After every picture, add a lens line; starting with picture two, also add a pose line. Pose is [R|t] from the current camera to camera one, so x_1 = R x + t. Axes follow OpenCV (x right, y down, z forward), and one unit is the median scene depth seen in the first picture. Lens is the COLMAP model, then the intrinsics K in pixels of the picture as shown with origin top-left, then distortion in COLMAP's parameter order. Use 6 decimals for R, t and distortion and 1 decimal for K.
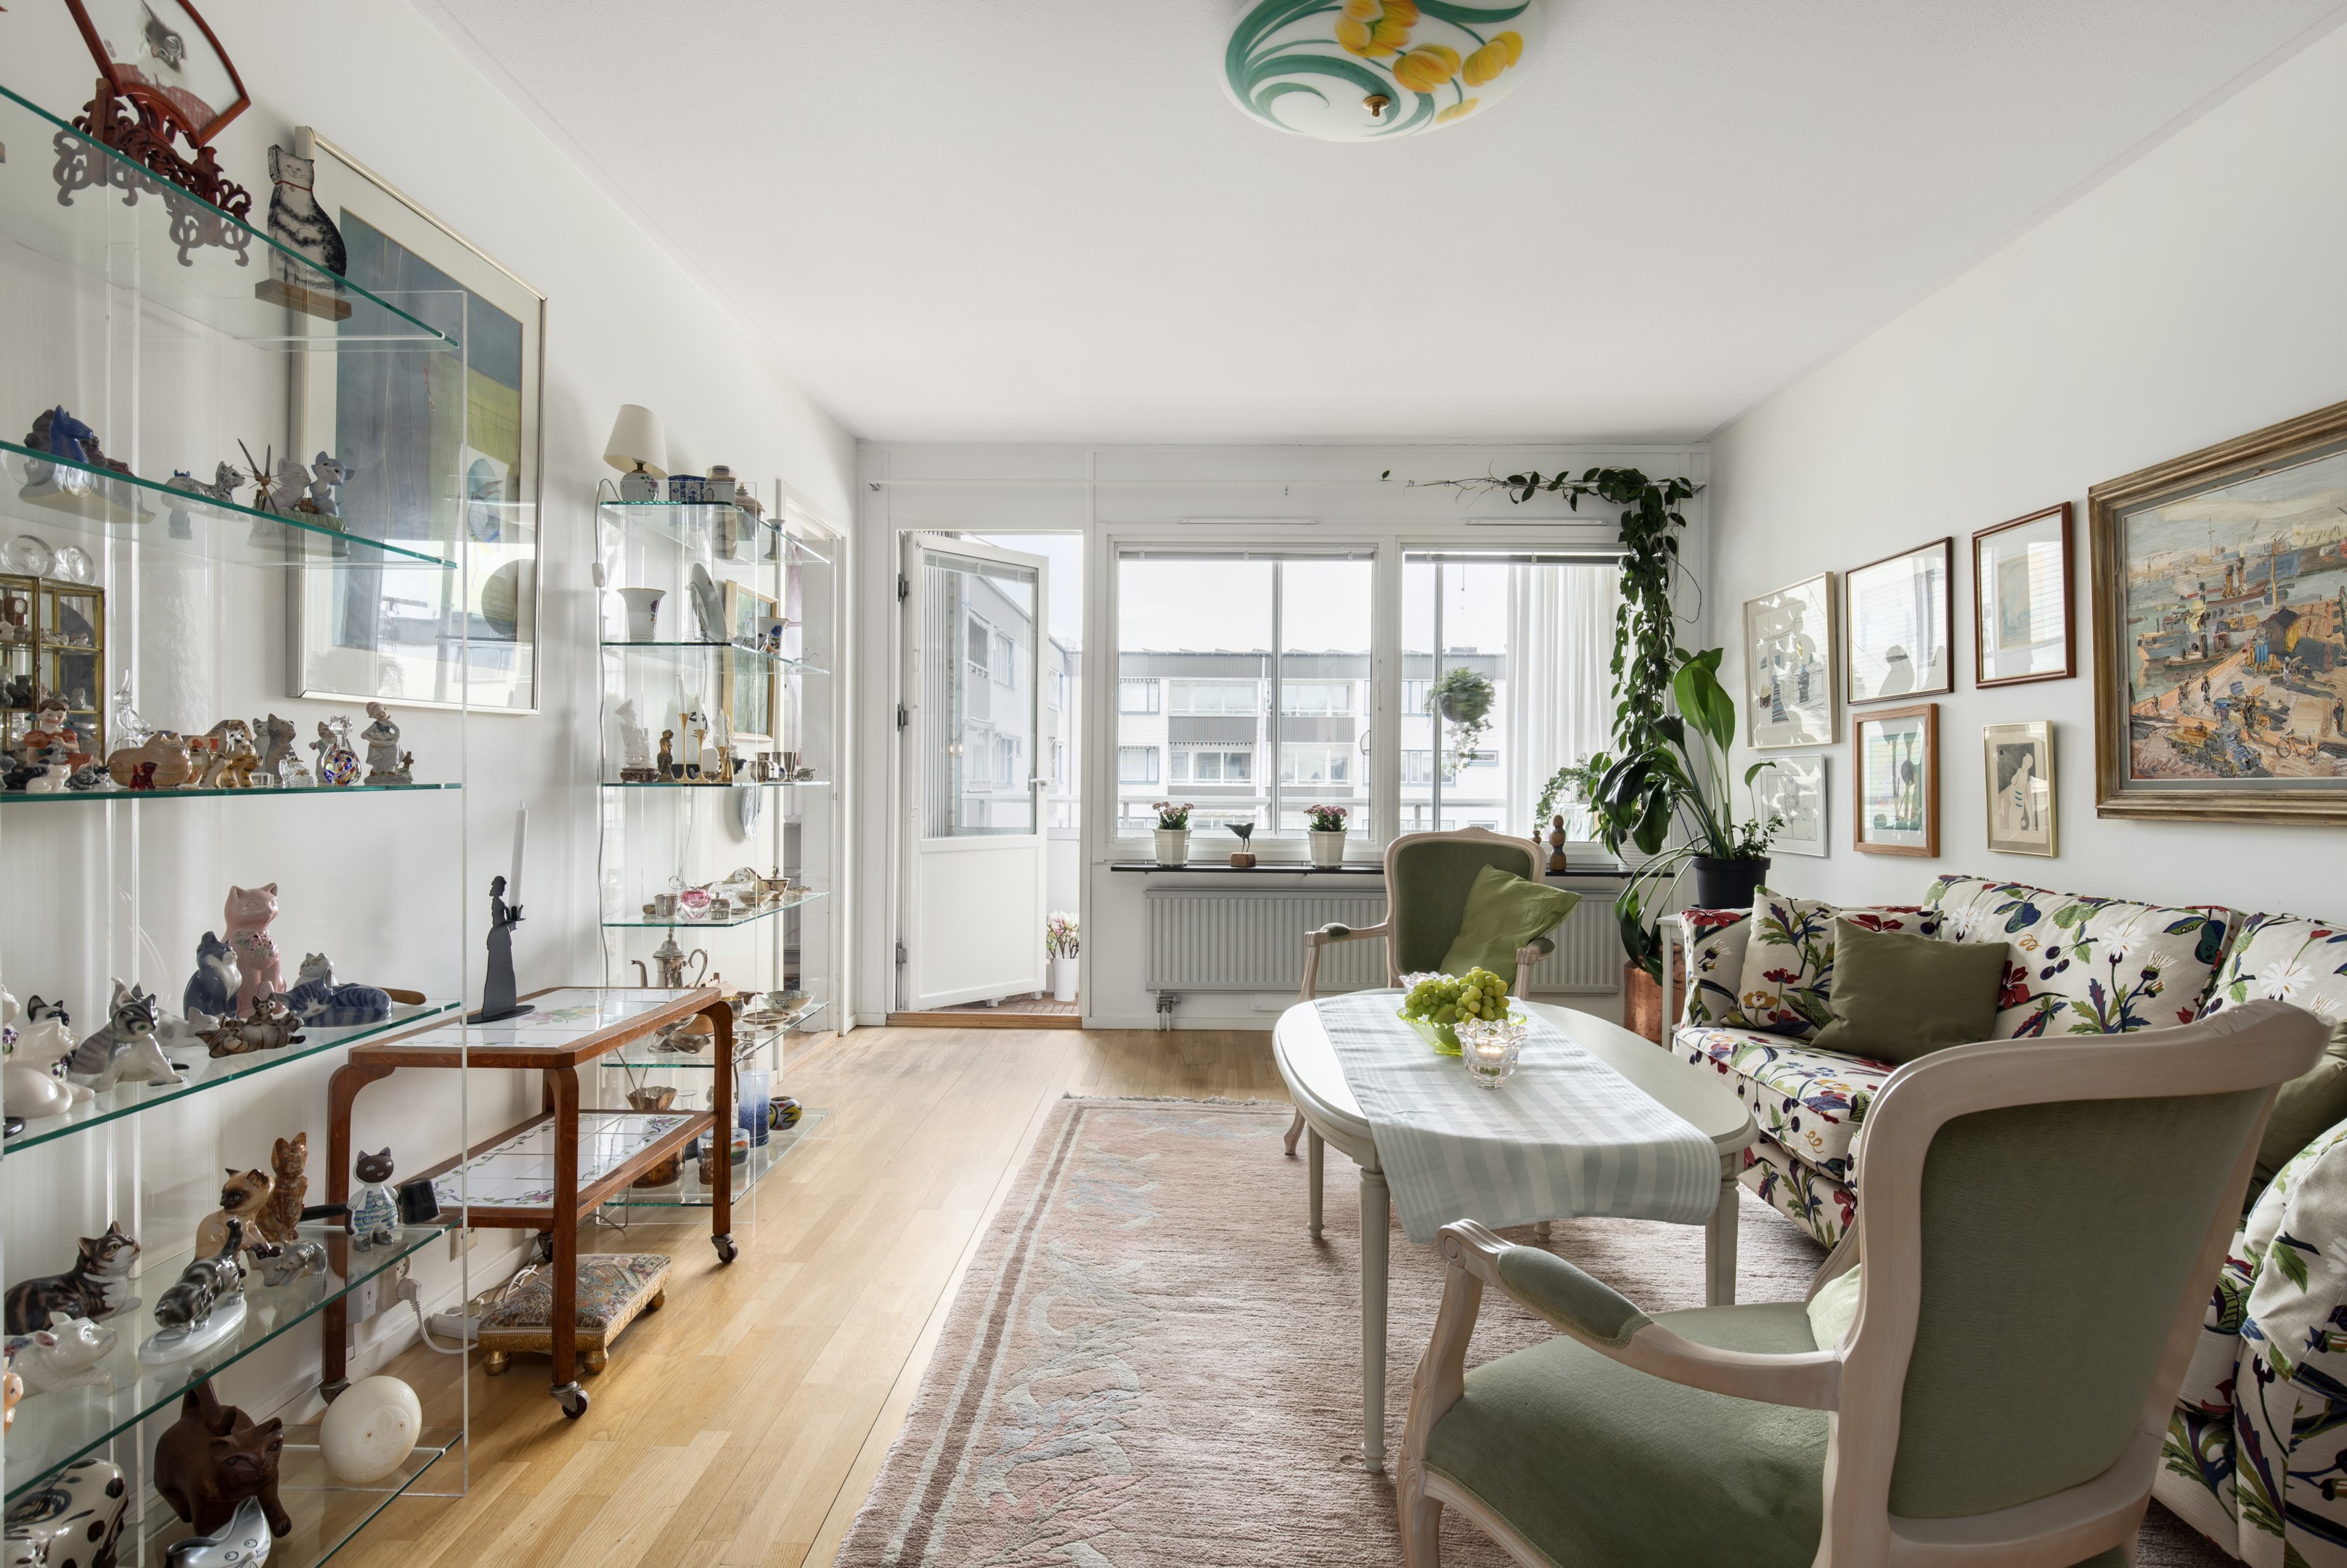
lens RADIAL K [[1262.1, 0, 1178.7], [0, 1262.1, 778.8], [0, 0, 1]] dist [0.002362, 0.000880]
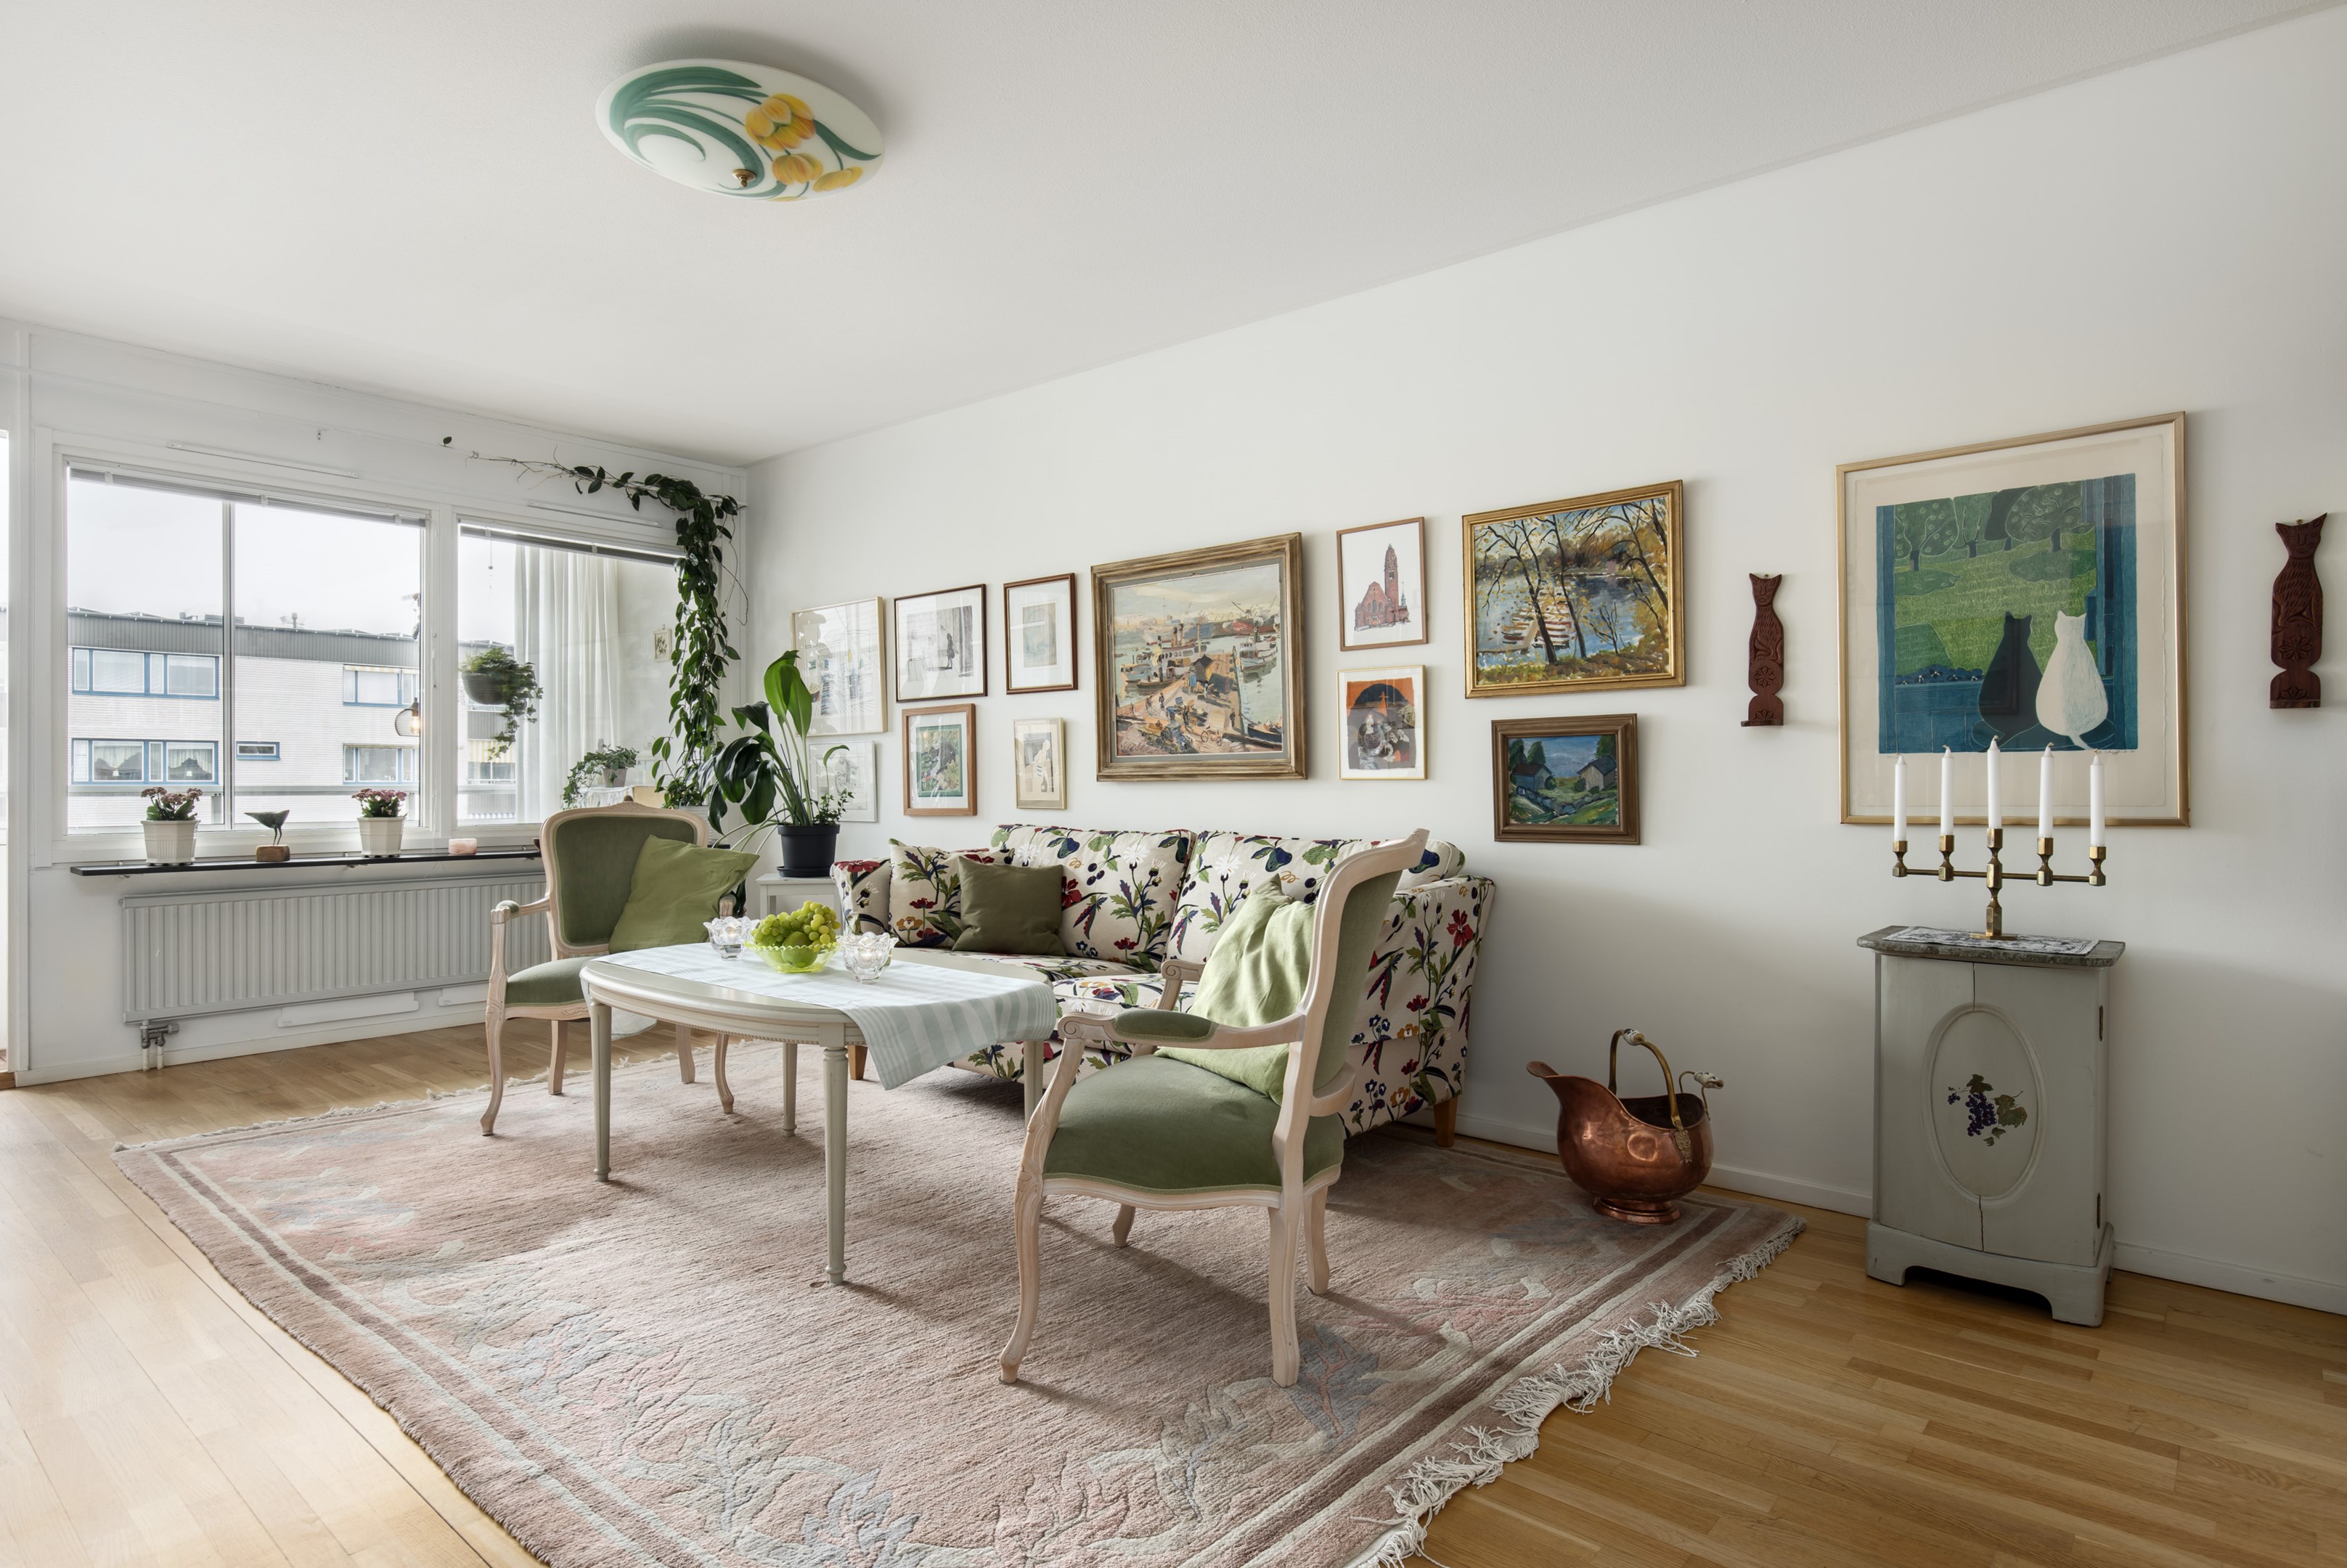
lens RADIAL K [[1262.1, 0, 1178.7], [0, 1262.1, 778.8], [0, 0, 1]] dist [0.002362, 0.000880]
pose [[0.629390, -0.006745, 0.777060, -0.394198], [0.004749, 0.999977, 0.004834, 0.020079], [-0.777075, 0.000648, 0.629408, -0.046352]]
